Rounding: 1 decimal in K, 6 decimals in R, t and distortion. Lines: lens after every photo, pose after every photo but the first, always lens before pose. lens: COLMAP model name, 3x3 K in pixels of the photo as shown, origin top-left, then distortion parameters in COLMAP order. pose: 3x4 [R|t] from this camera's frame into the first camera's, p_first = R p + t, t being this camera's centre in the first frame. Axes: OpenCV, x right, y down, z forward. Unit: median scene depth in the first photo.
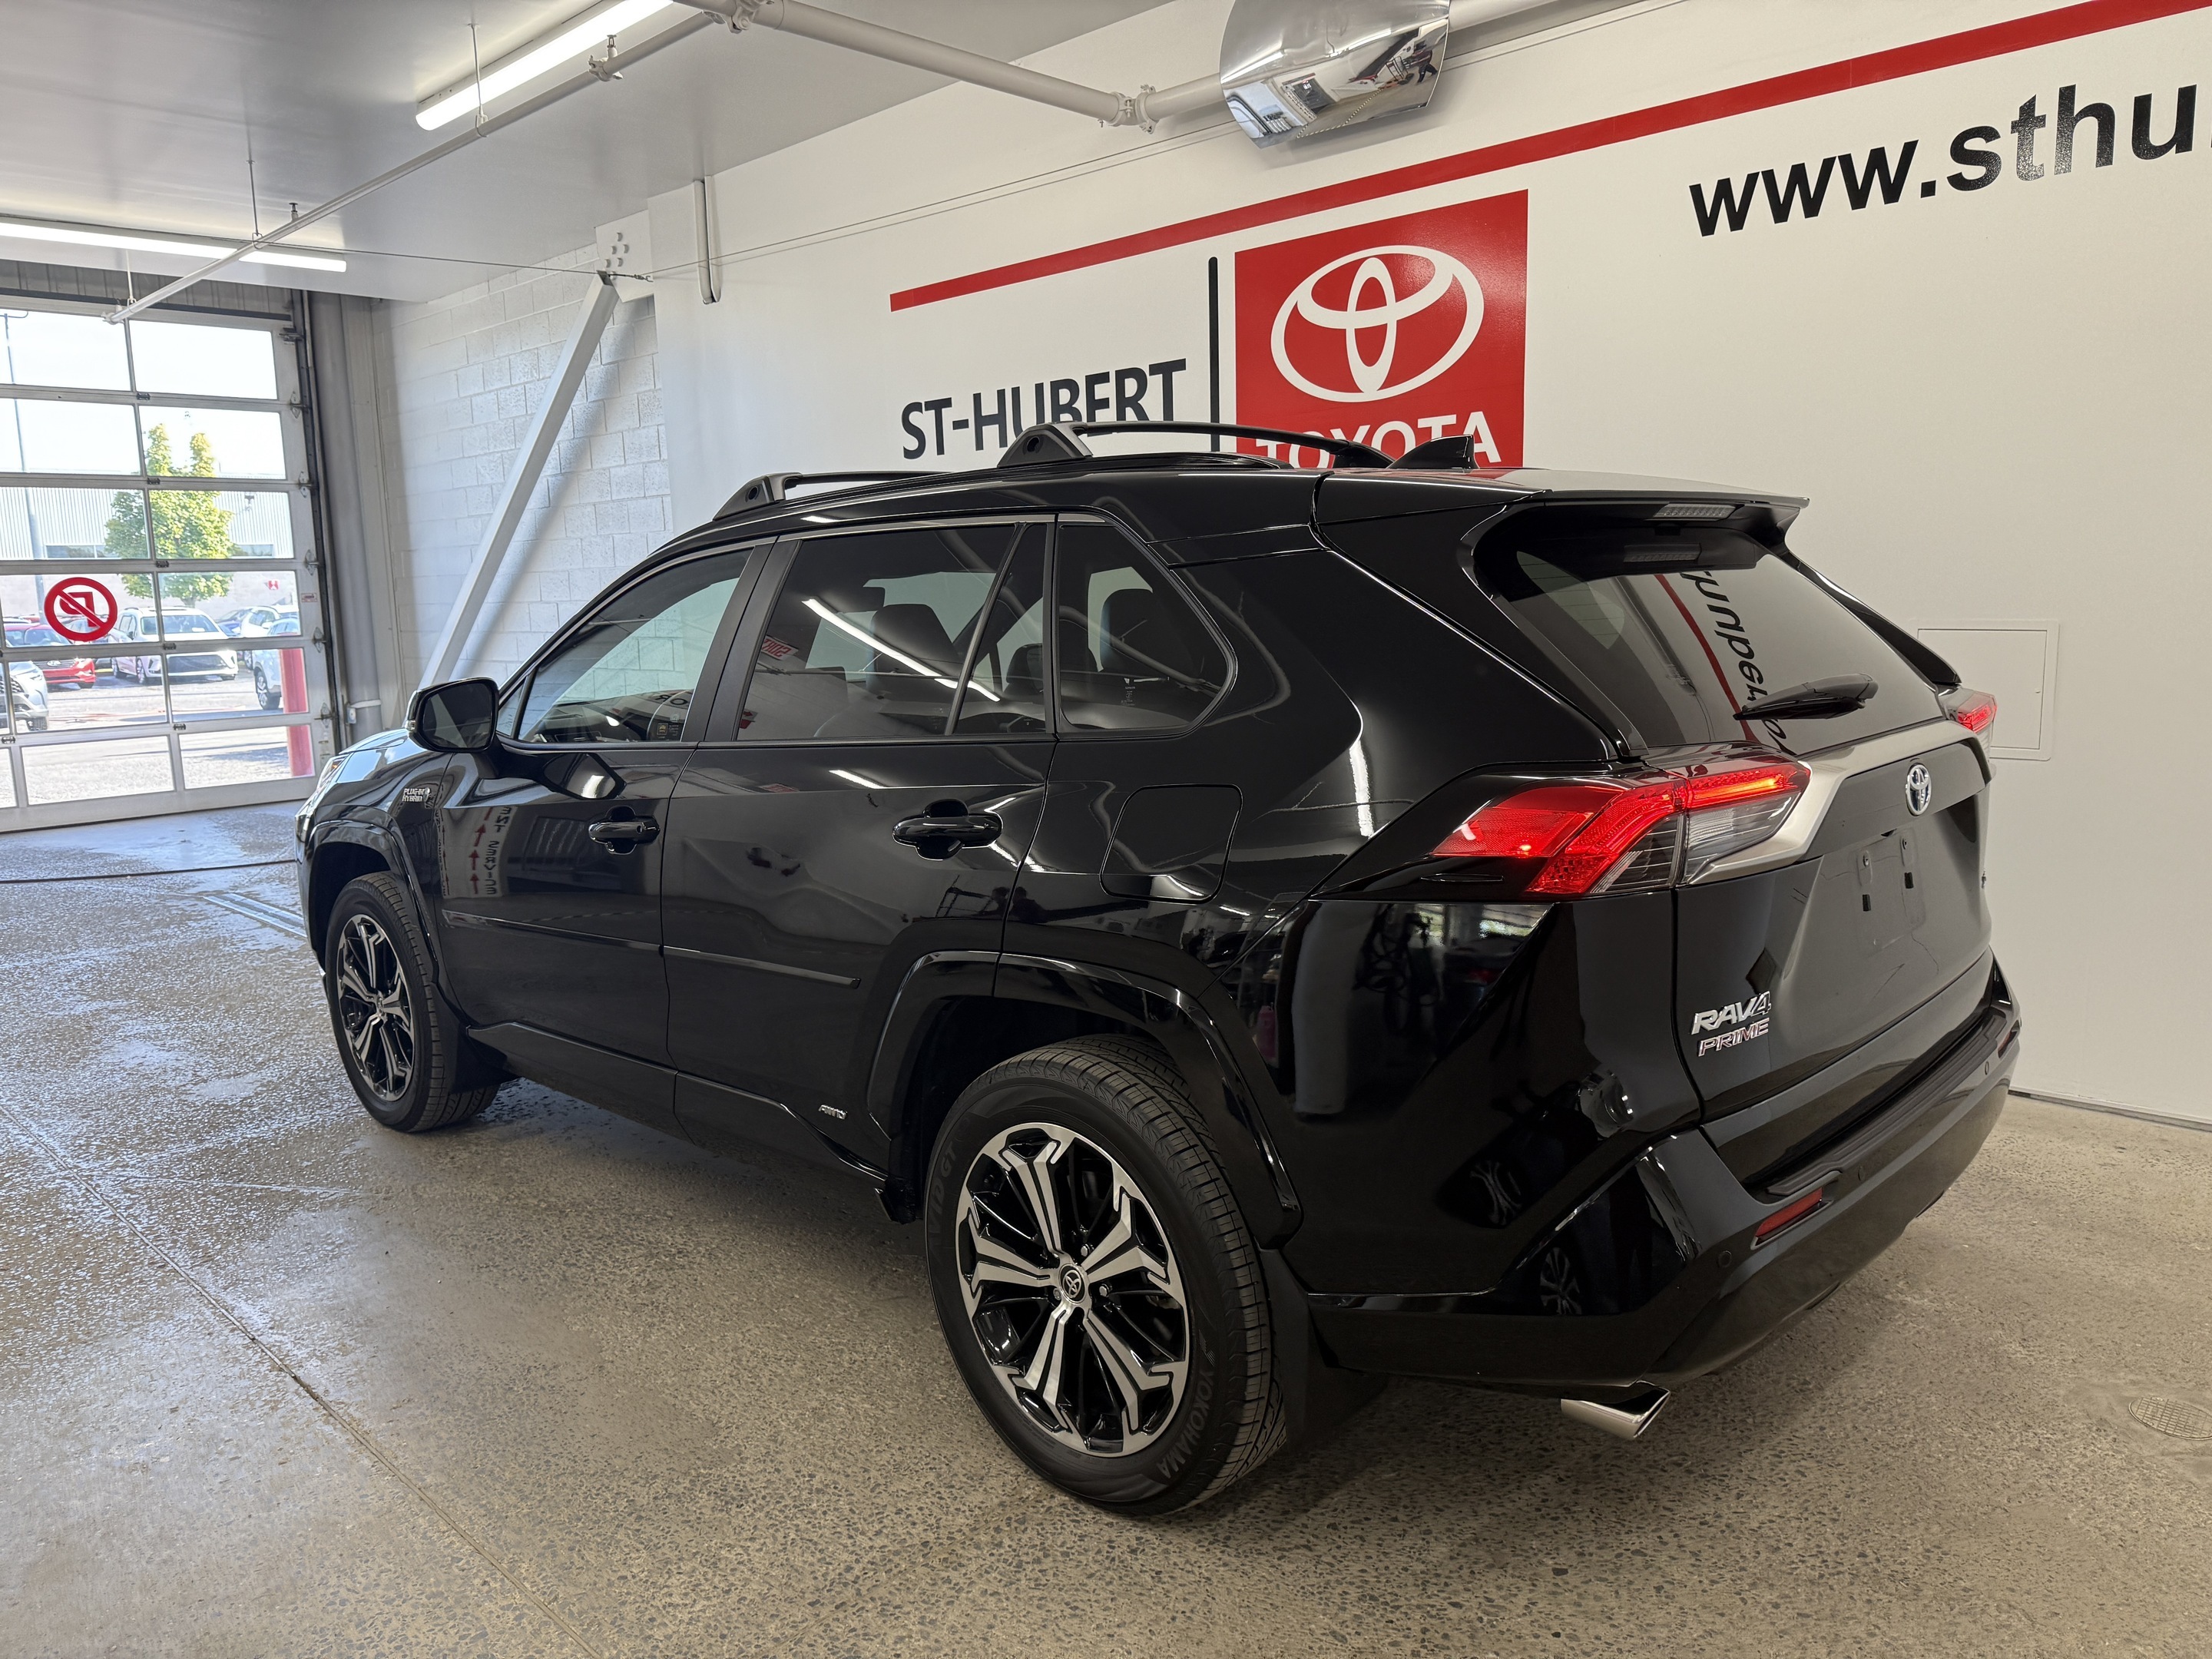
lens RADIAL K [[1566.8, 0, 1083.8], [0, 1566.8, 839.4], [0, 0, 1]] dist [-0.002657, -0.019593]
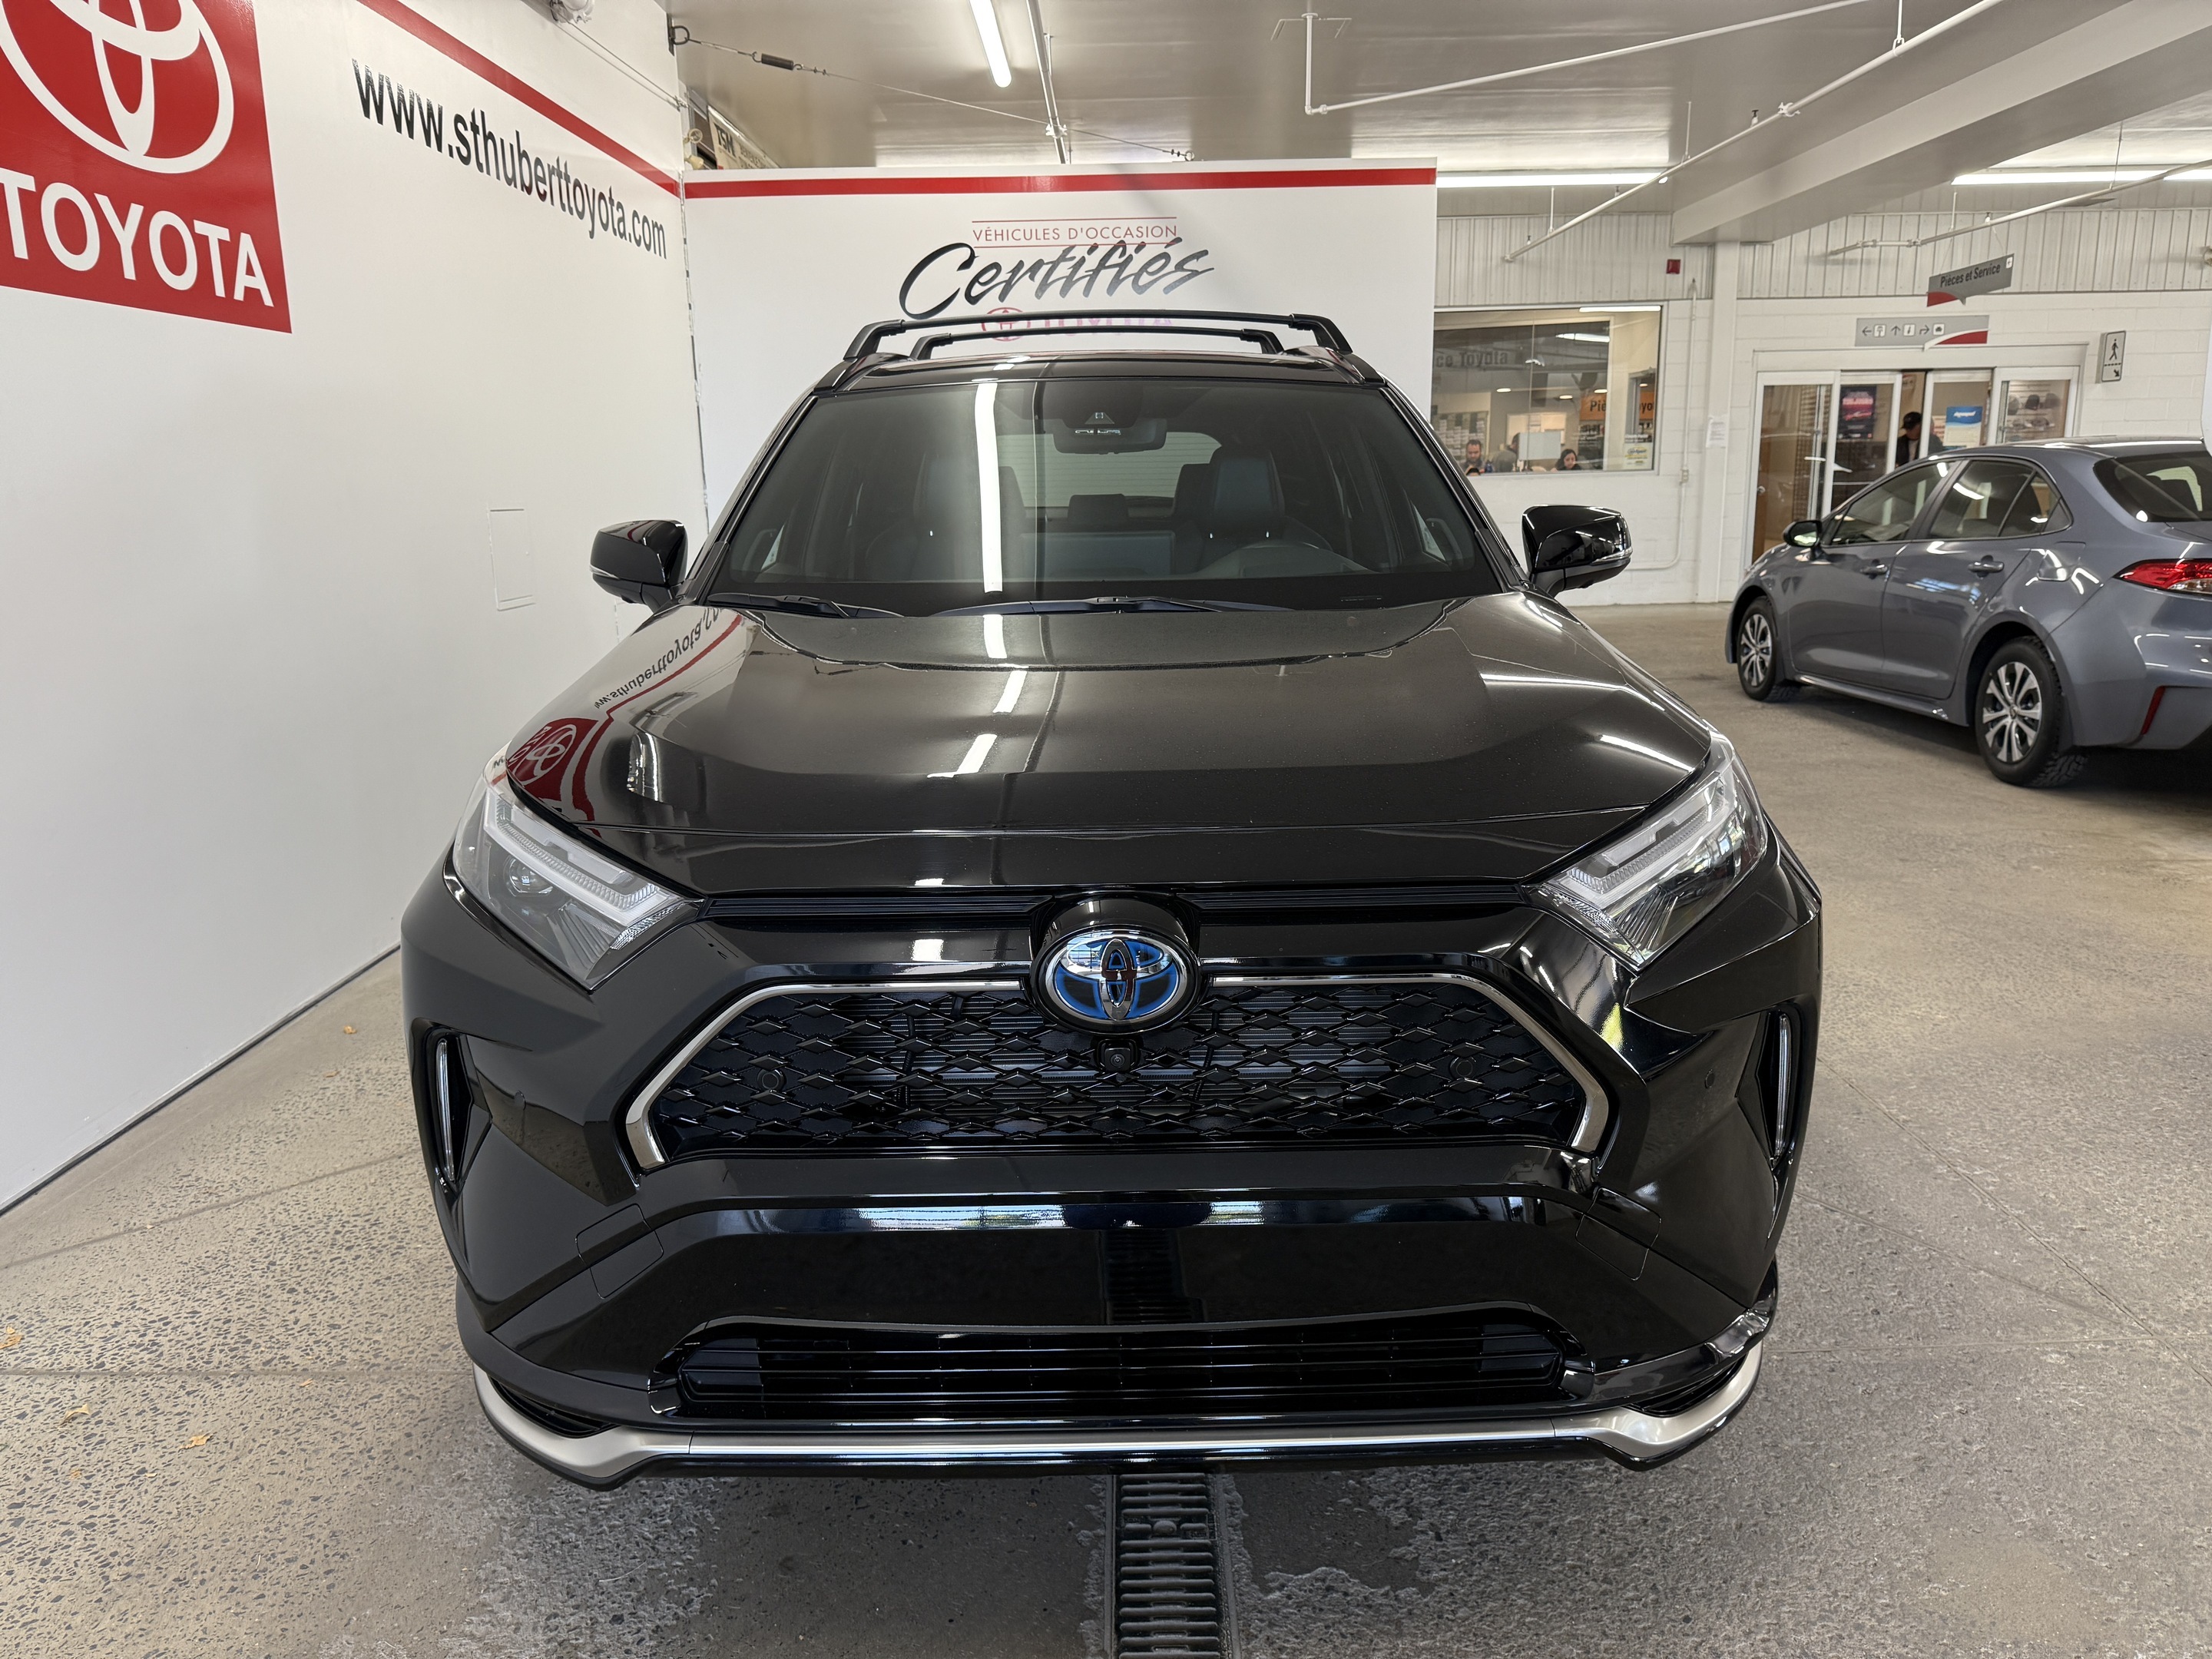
lens RADIAL K [[1555.5, 0, 1102.6], [0, 1555.5, 845.4], [0, 0, 1]] dist [0.009447, -0.029208]
pose [[-0.696207, -0.125874, 0.706719, -0.720083], [0.146393, 0.938920, 0.311447, -0.194270], [-0.702755, 0.320290, -0.635255, 1.500037]]
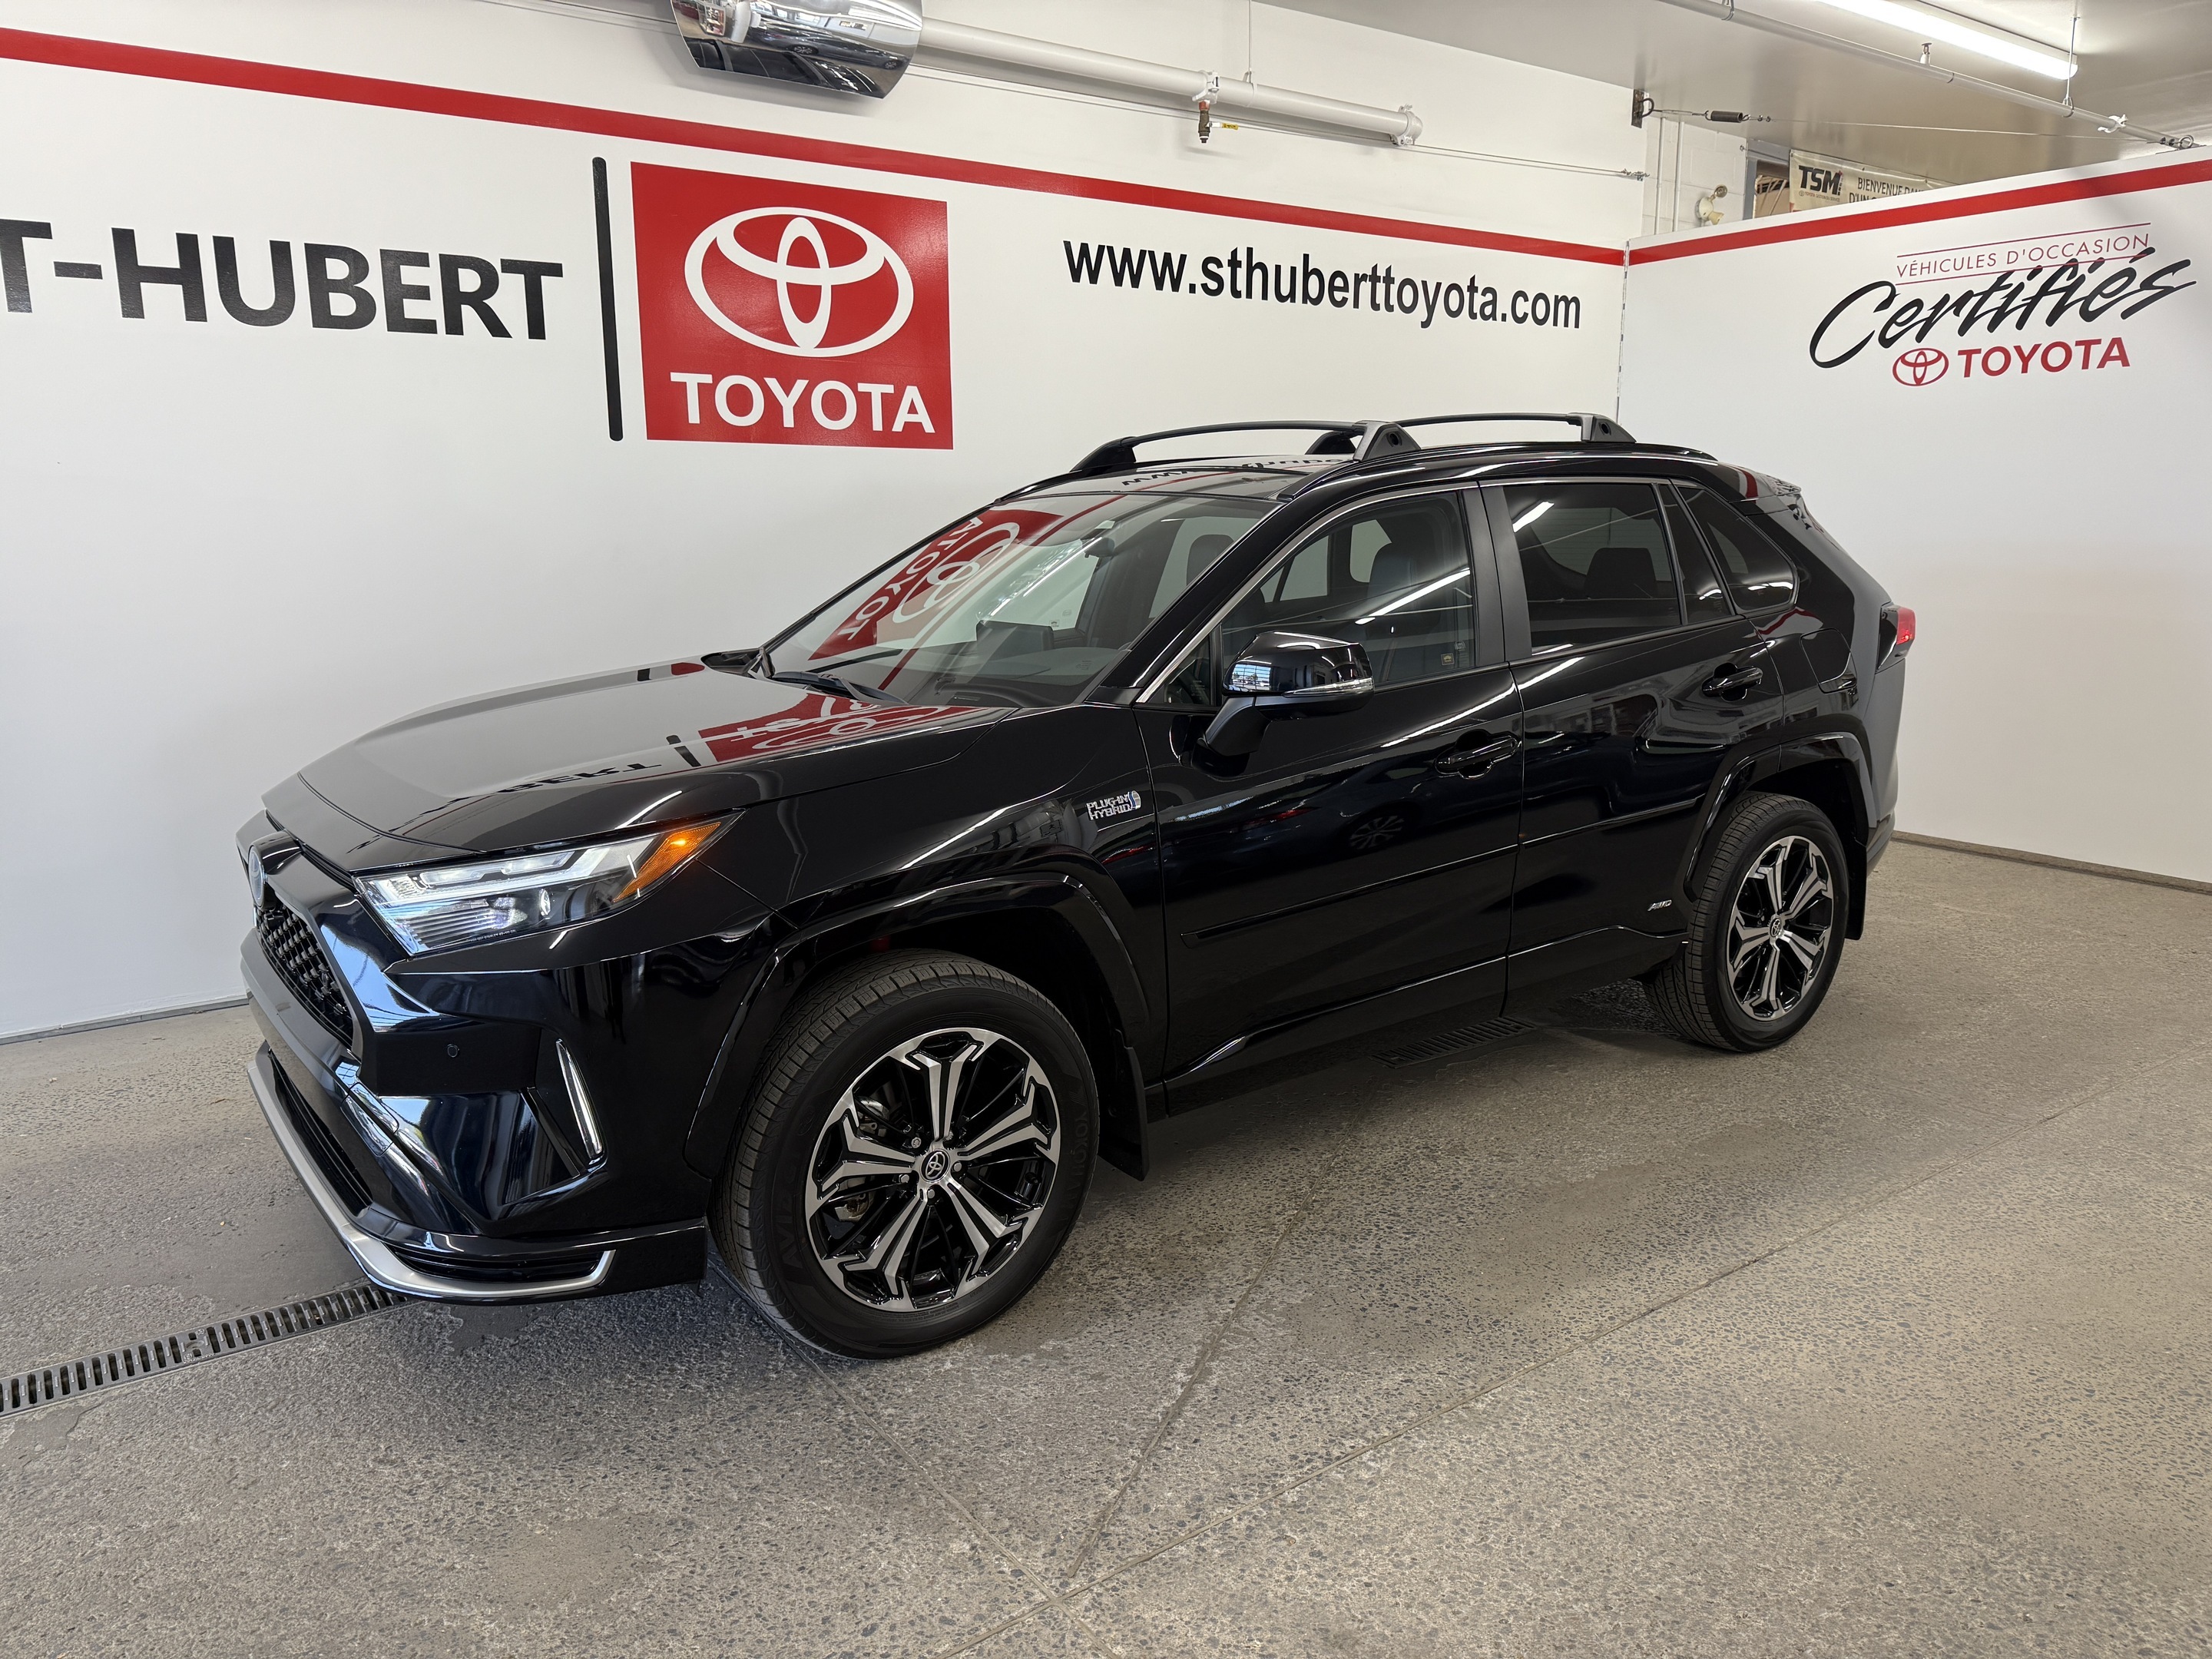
lens RADIAL K [[1555.5, 0, 1114.7], [0, 1555.5, 852.7], [0, 0, 1]] dist [0.009447, -0.029208]
pose [[0.162363, -0.182432, 0.969720, -1.048181], [0.153979, 0.975405, 0.157720, -0.110448], [-0.974643, 0.123709, 0.186461, 0.798467]]
